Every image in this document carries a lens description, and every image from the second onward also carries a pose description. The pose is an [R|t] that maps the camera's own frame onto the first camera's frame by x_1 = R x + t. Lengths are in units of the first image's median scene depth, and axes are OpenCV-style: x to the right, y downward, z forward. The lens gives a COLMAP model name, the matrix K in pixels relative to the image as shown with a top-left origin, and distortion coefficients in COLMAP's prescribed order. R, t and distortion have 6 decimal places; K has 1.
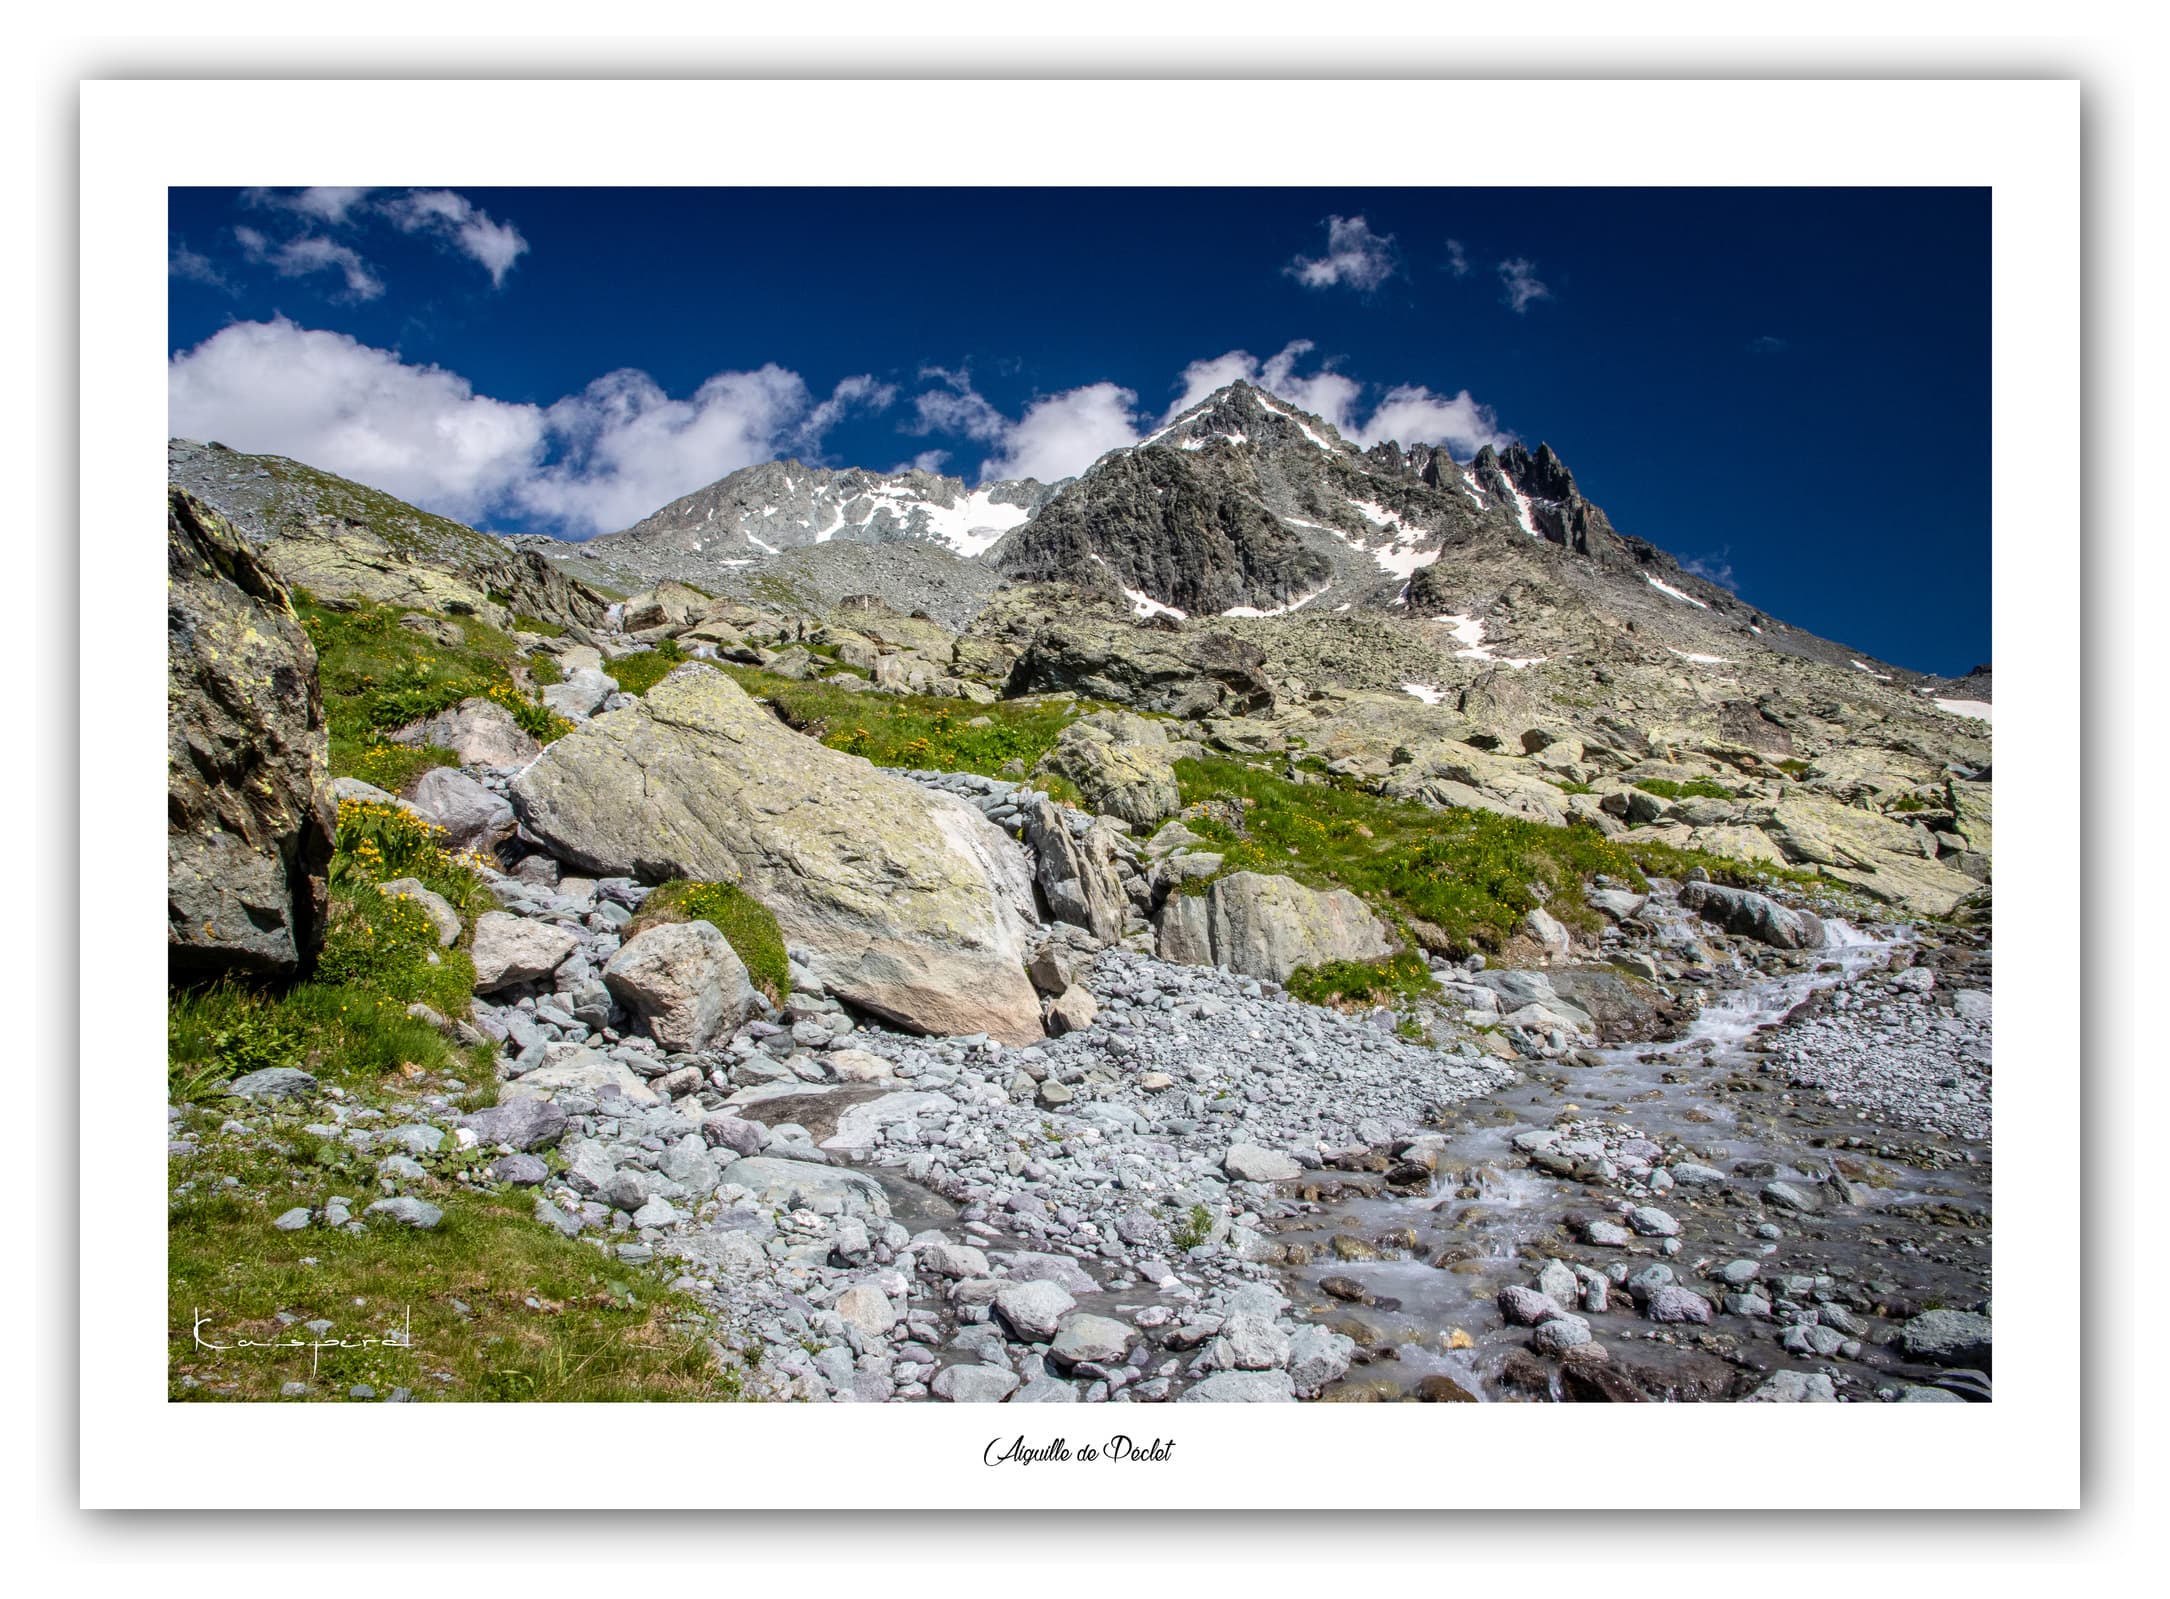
lens RADIAL K [[1278.7, 0, 1074.9], [0, 1278.7, 817.1], [0, 0, 1]] dist [-0.062501, 0.026233]
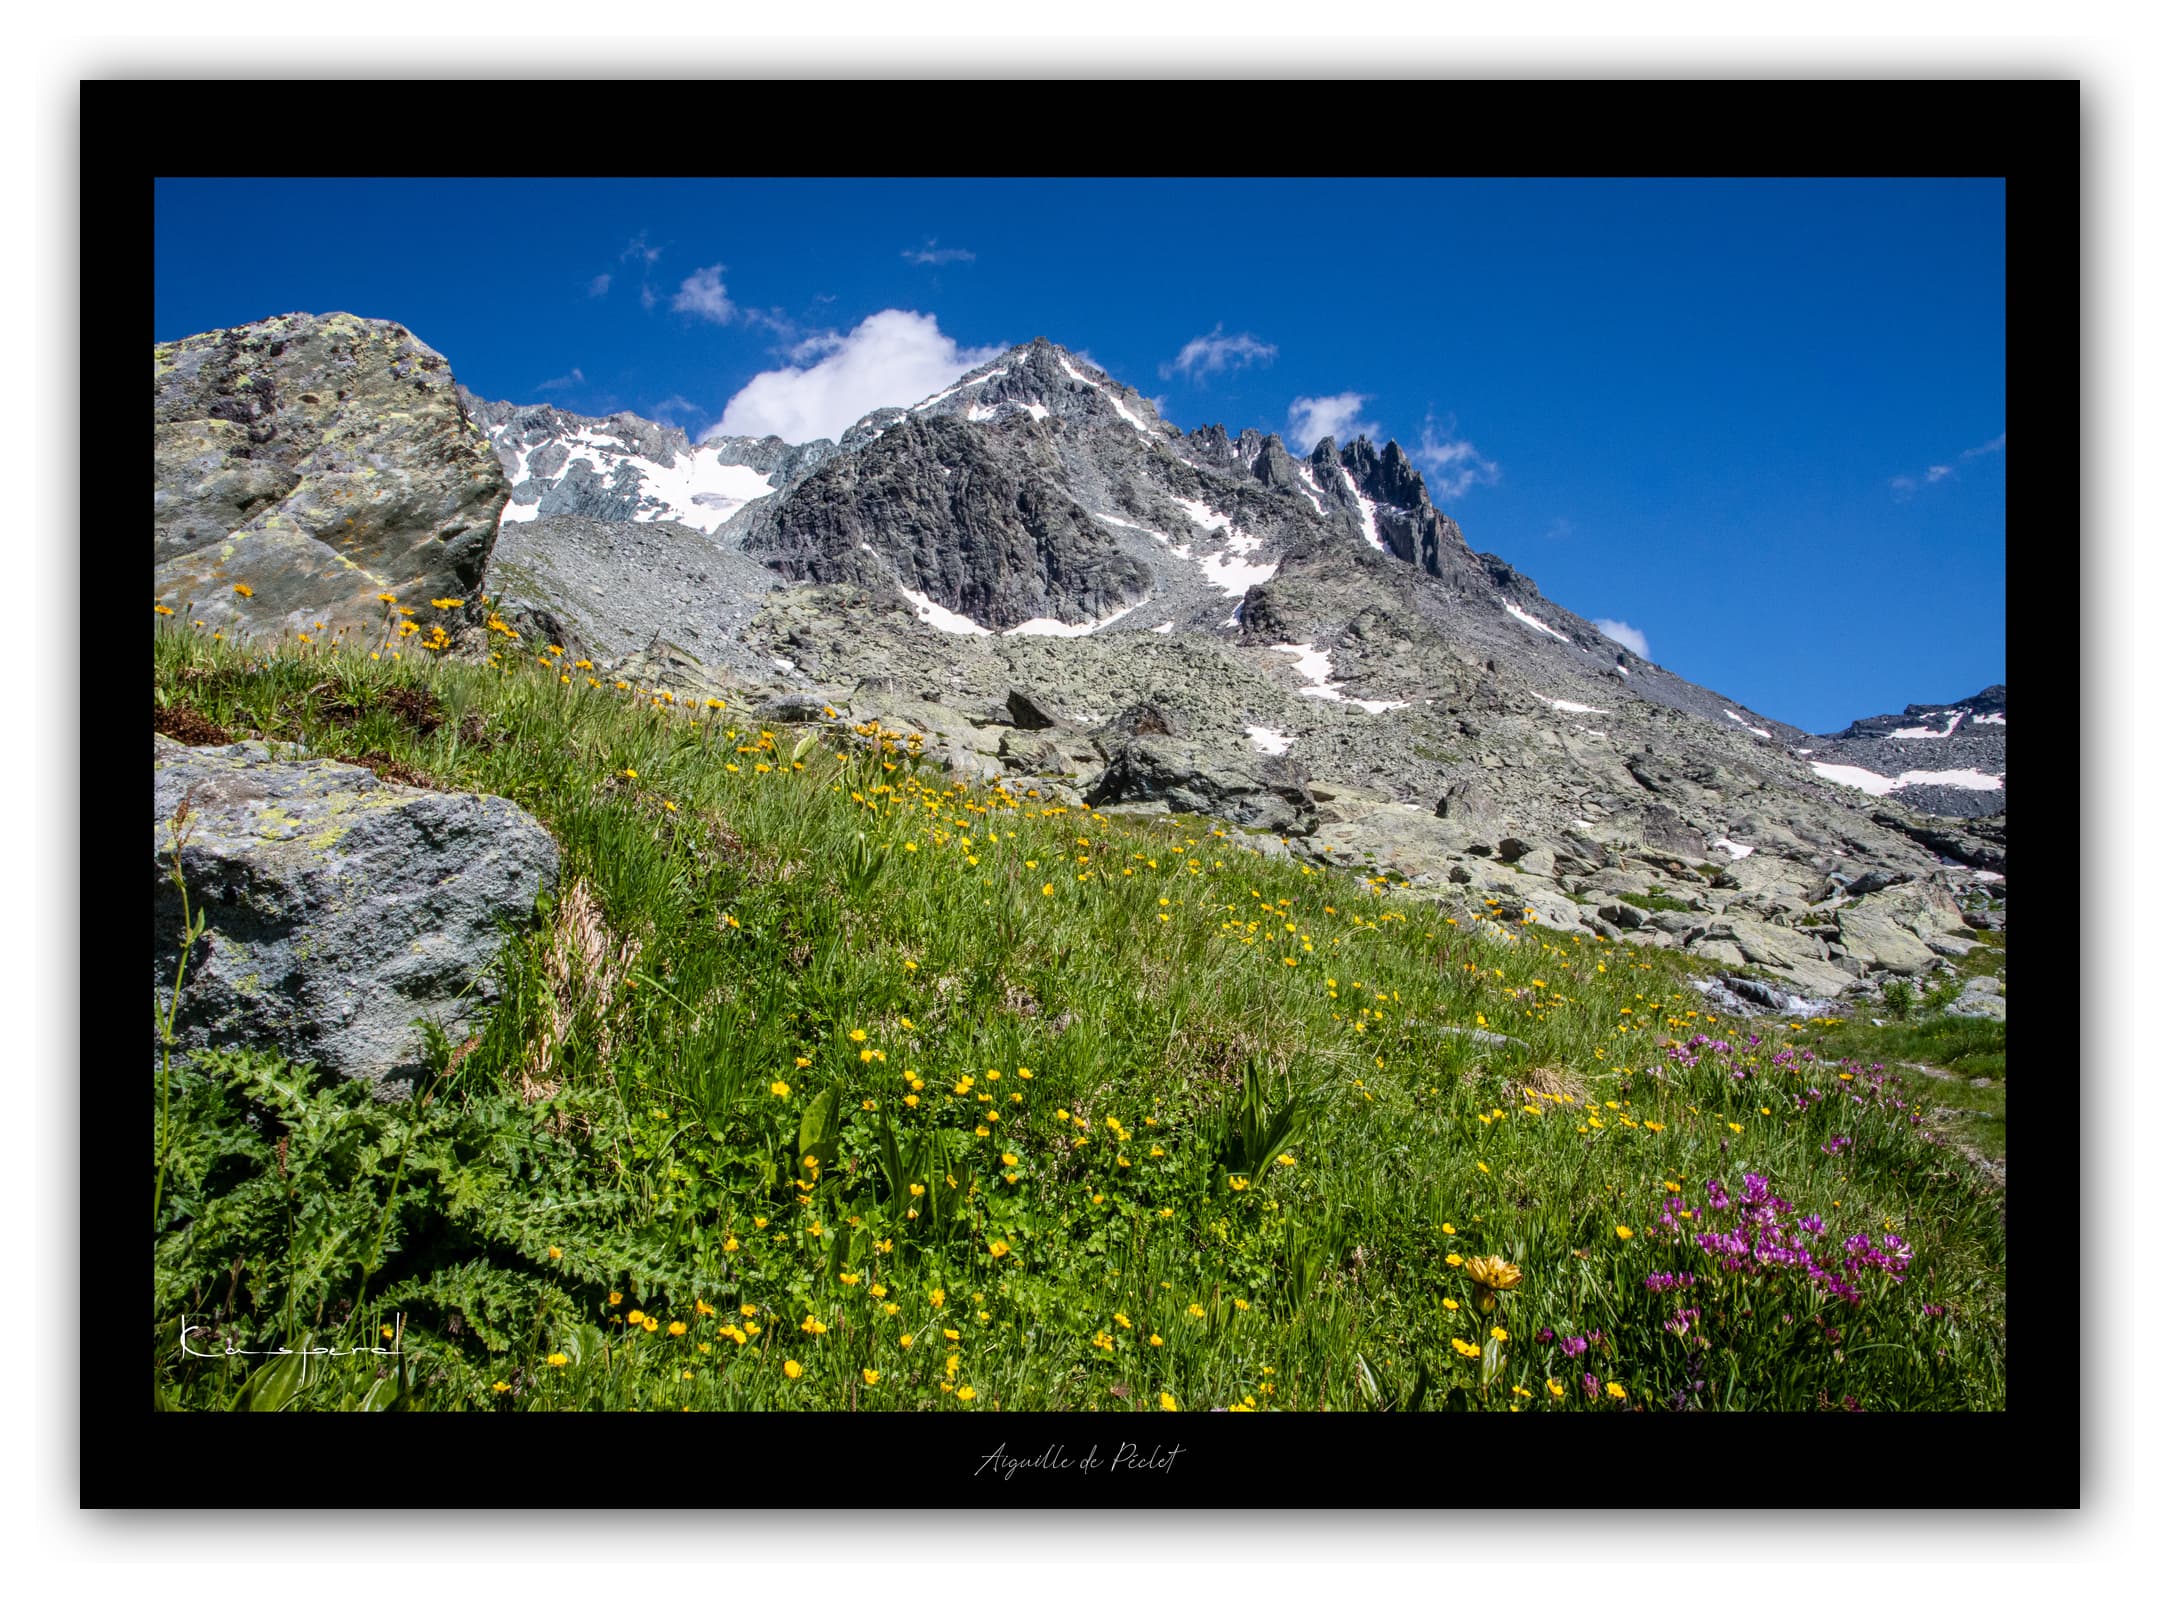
lens RADIAL K [[1608.0, 0, 1085.3], [0, 1608.0, 780.8], [0, 0, 1]] dist [-0.050817, -0.011430]
pose [[0.984123, 0.039330, 0.173073, -0.018547], [-0.030147, 0.998011, -0.055370, -0.001857], [-0.174907, 0.049274, 0.983351, -0.026278]]
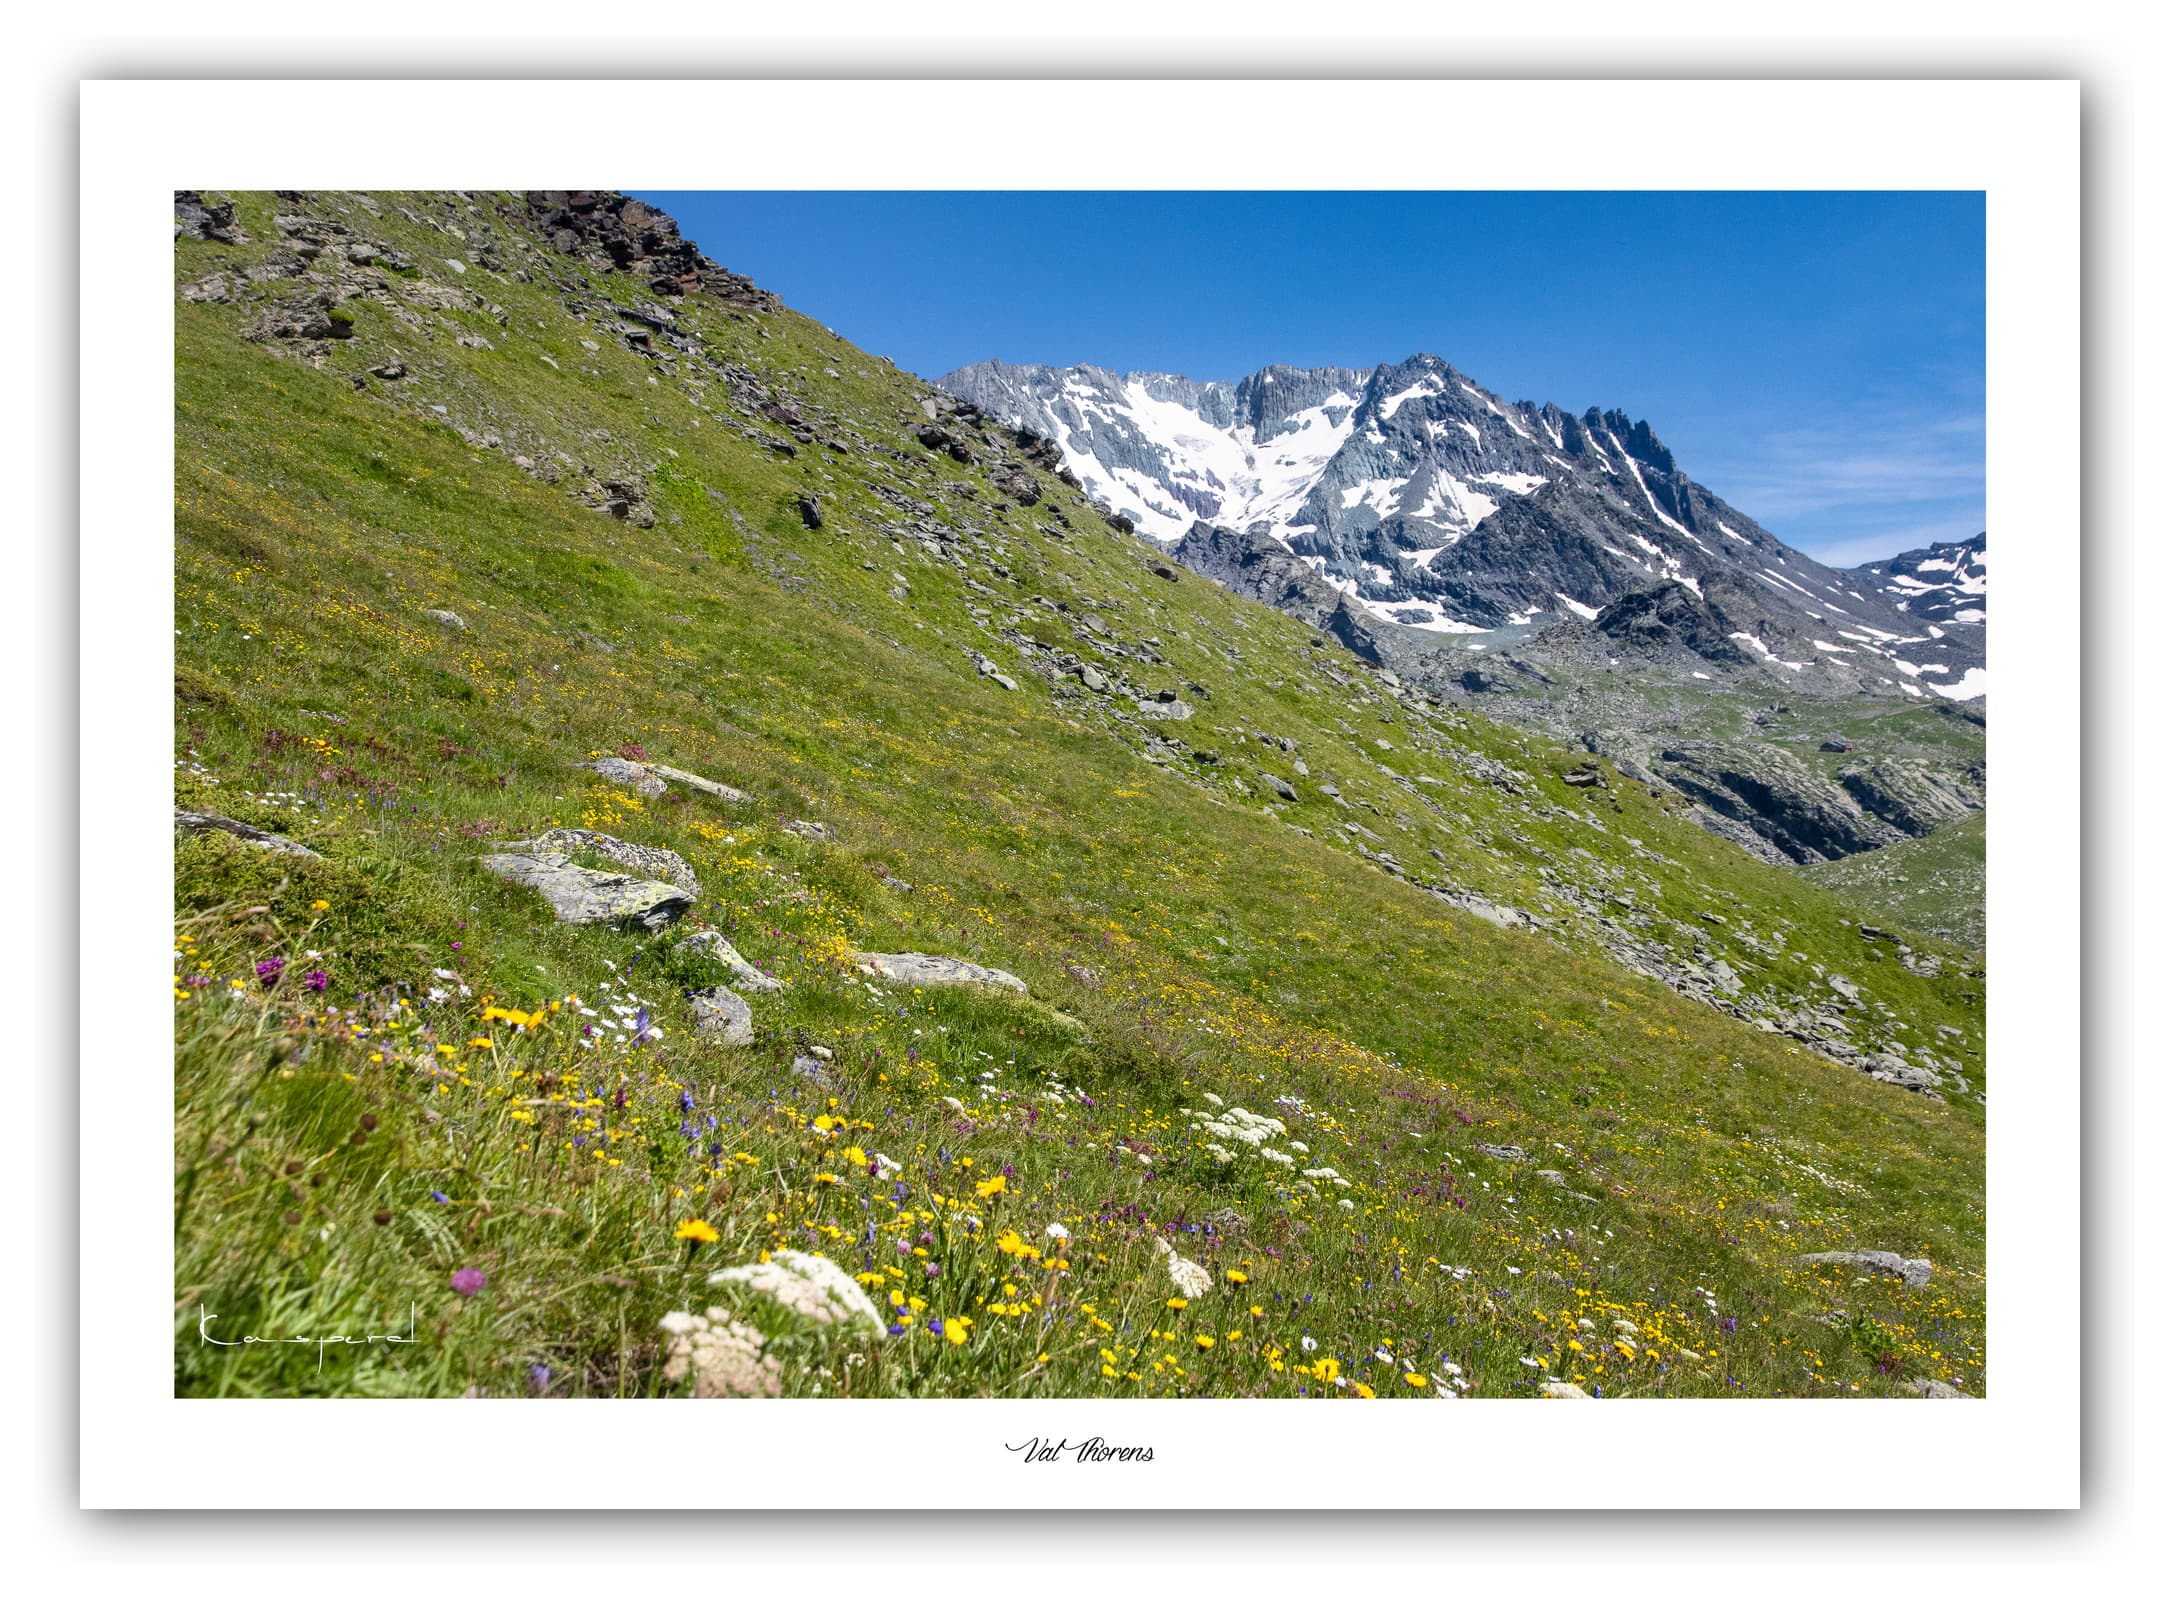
lens RADIAL K [[2311.3, 0, 1099.8], [0, 2311.3, 811.7], [0, 0, 1]] dist [0.035399, 0.000000]
pose [[0.953336, -0.036475, 0.299699, -1.852661], [0.007644, 0.995273, 0.096813, -0.194167], [-0.301814, -0.090004, 0.949109, -2.464723]]
